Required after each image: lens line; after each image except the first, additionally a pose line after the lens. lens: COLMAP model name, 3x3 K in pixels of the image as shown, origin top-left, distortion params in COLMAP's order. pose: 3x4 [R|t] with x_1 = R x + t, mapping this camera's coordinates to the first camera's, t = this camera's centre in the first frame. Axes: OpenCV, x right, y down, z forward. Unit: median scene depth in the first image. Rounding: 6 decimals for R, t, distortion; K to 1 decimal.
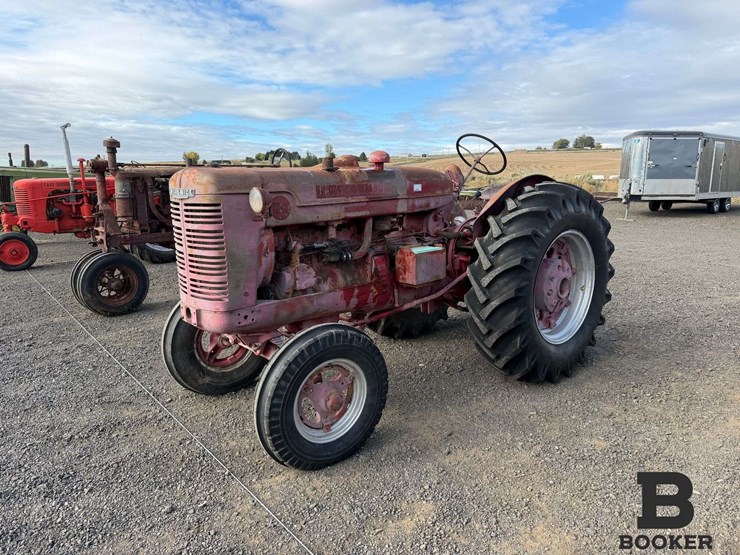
lens RADIAL K [[523.3, 0, 370.4], [0, 523.3, 280.2], [0, 0, 1]] dist [0.018539, -0.028019]
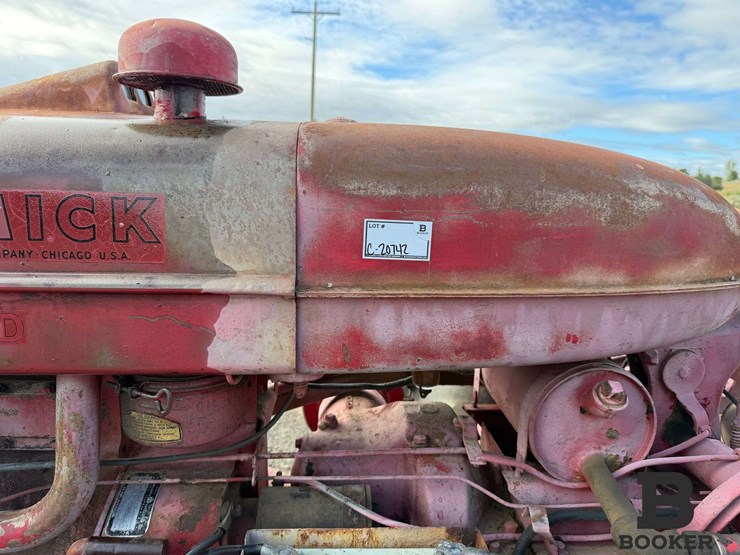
lens RADIAL K [[523.3, 0, 370.4], [0, 523.3, 280.2], [0, 0, 1]] dist [0.018539, -0.028019]
pose [[0.785029, 0.155641, -0.599587, 0.170495], [-0.171286, 0.984722, 0.031352, -0.151781], [0.595307, 0.078089, 0.799695, 0.776494]]
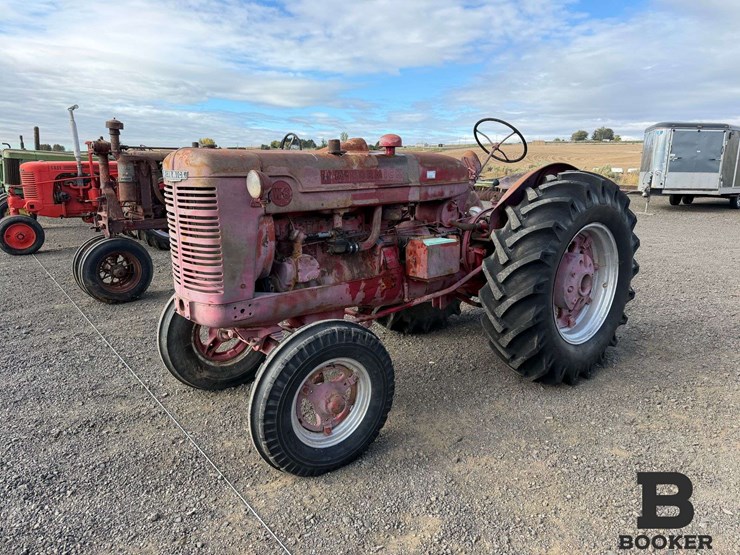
lens RADIAL K [[523.3, 0, 370.4], [0, 523.3, 280.2], [0, 0, 1]] dist [0.018539, -0.028019]
pose [[0.999490, 0.019740, -0.025104, 0.008457], [-0.019243, 0.999617, 0.019905, -0.005172], [0.025487, -0.019412, 0.999487, 0.057700]]
